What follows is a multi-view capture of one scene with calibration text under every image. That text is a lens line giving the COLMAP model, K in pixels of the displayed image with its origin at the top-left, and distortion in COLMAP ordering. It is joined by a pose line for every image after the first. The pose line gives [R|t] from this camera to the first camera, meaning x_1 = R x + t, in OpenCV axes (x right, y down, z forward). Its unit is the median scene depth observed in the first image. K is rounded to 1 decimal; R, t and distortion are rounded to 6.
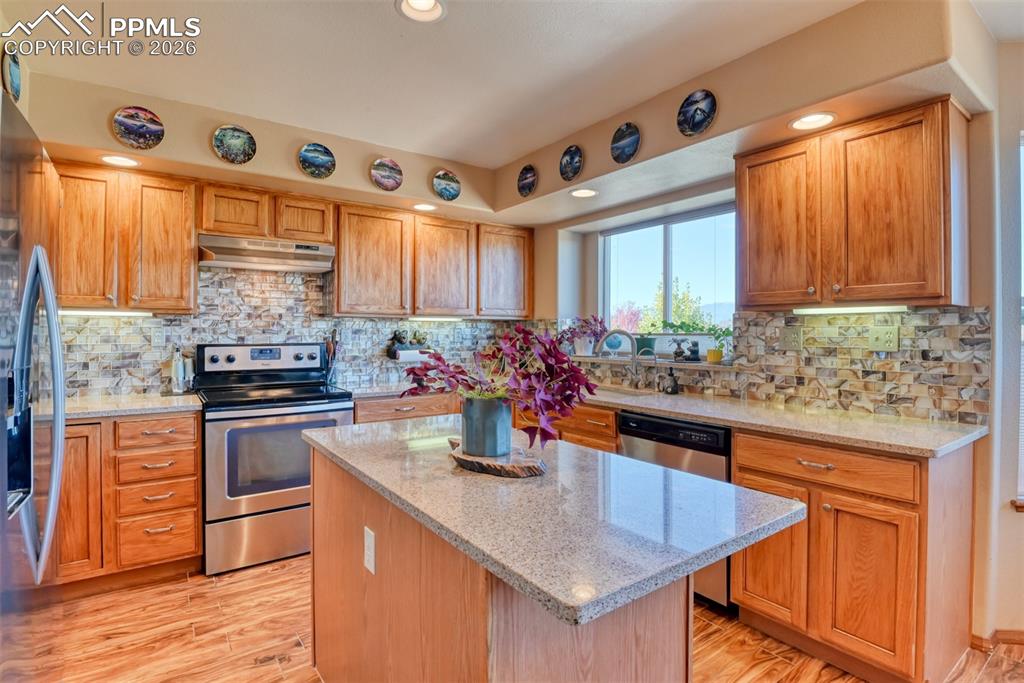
lens RADIAL K [[499.2, 0, 510.3], [0, 499.2, 333.3], [0, 0, 1]] dist [-0.031849, -0.002215]
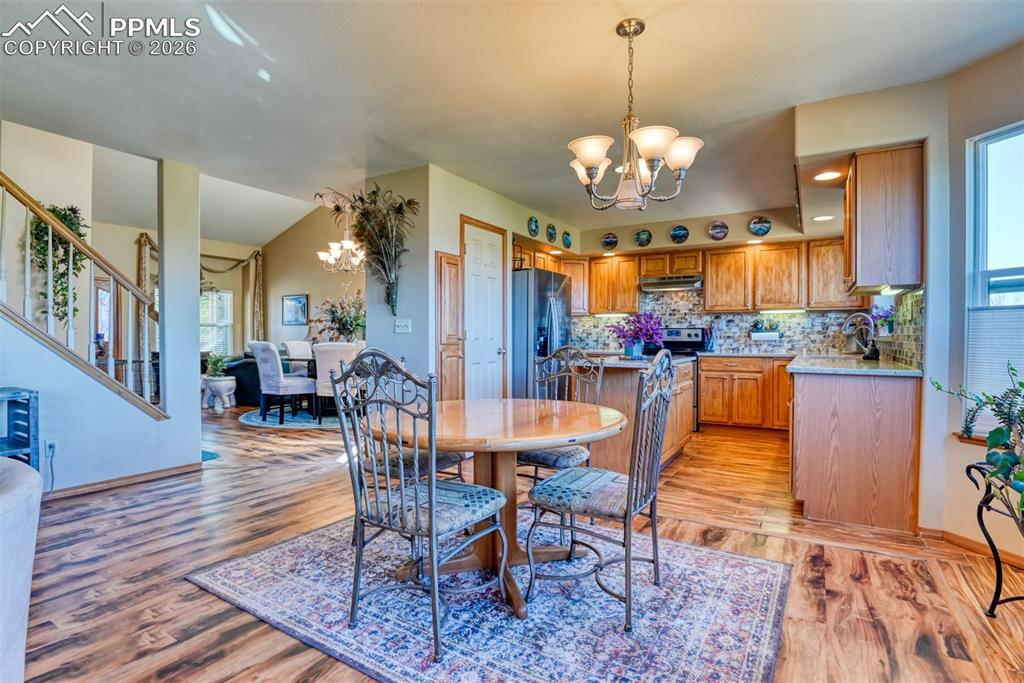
lens RADIAL K [[499.2, 0, 519.6], [0, 499.2, 340.1], [0, 0, 1]] dist [-0.031849, -0.002215]
pose [[0.372811, 0.006980, -0.927881, 1.245259], [-0.000761, 0.999974, 0.007217, 0.060730], [0.927907, -0.001984, 0.372806, -0.341812]]
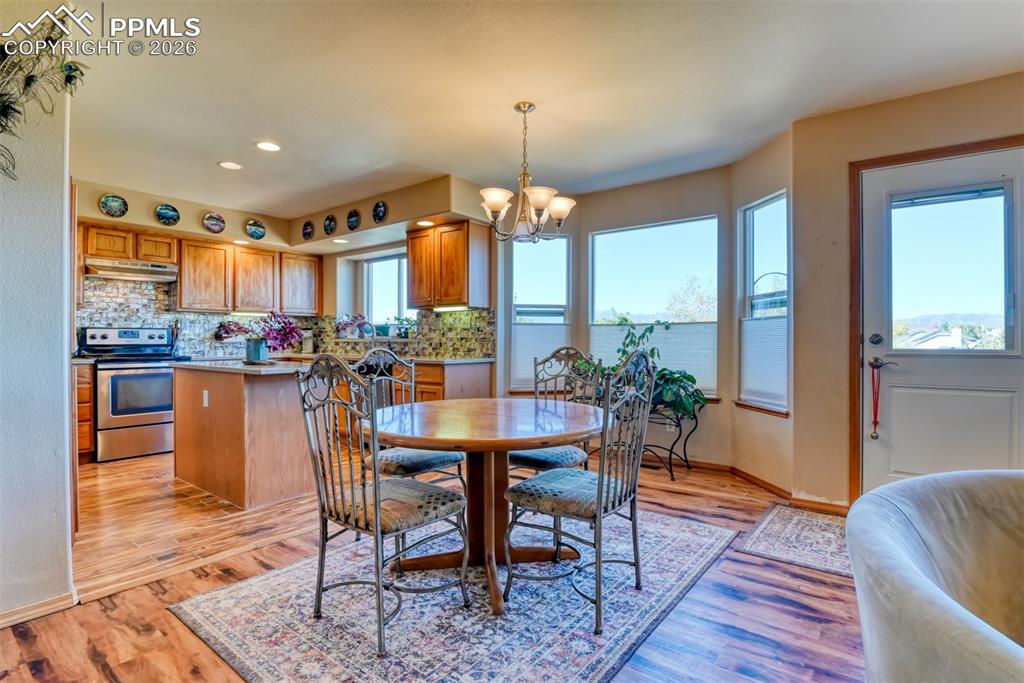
lens RADIAL K [[499.2, 0, 505.8], [0, 499.2, 345.3], [0, 0, 1]] dist [-0.031849, -0.002215]
pose [[0.959622, -0.002896, 0.281278, 0.233025], [-0.000038, 0.999946, 0.010427, 0.067765], [-0.281293, -0.010017, 0.959570, -0.899439]]
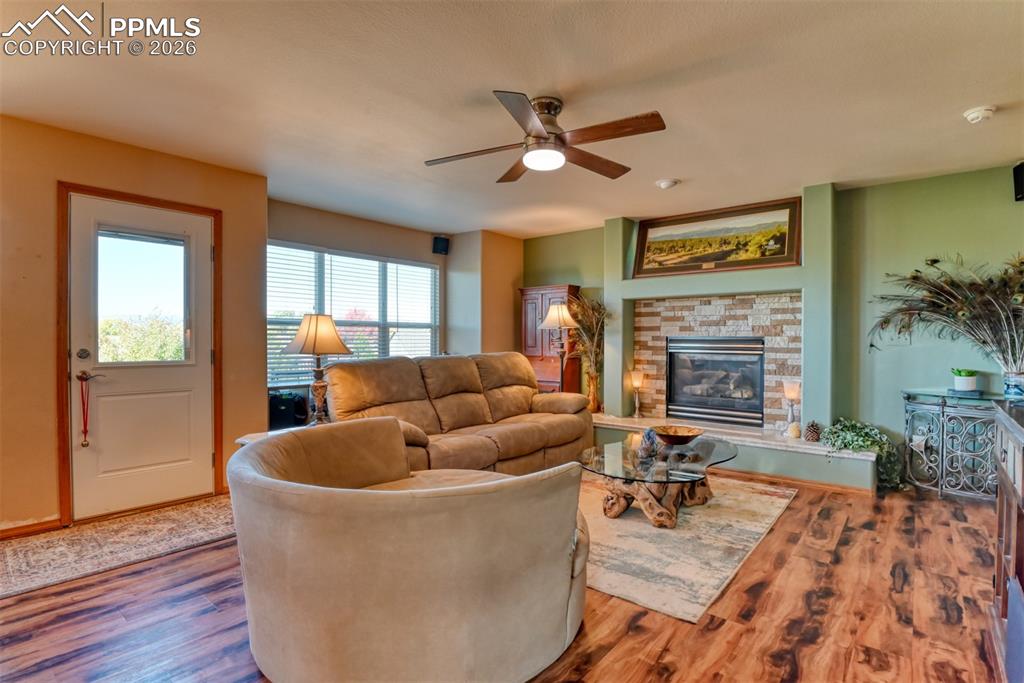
lens RADIAL K [[499.2, 0, 519.2], [0, 499.2, 342.7], [0, 0, 1]] dist [-0.031849, -0.002215]
pose [[-0.264251, -0.002339, 0.964451, -0.045946], [-0.001875, 0.999996, 0.001911, 0.036796], [-0.964452, -0.001304, -0.264255, -0.789944]]
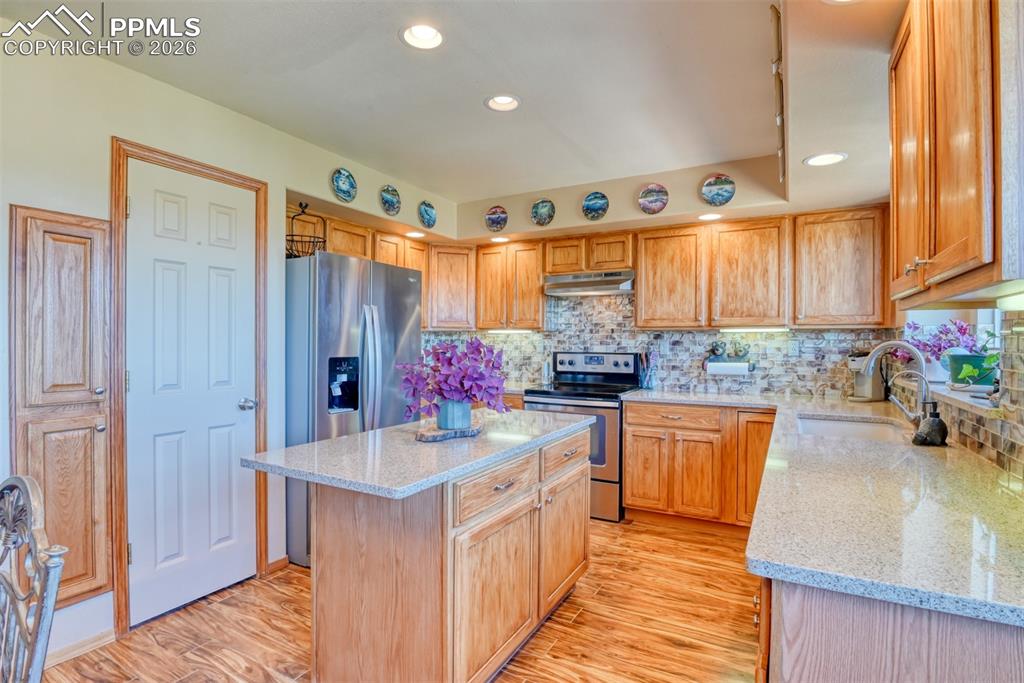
lens RADIAL K [[499.2, 0, 539.1], [0, 499.2, 342.4], [0, 0, 1]] dist [-0.031849, -0.002215]
pose [[0.437374, 0.003565, -0.899273, 0.690292], [-0.004492, 0.999988, 0.001780, -0.007469], [0.899268, 0.003261, 0.437385, 0.335271]]
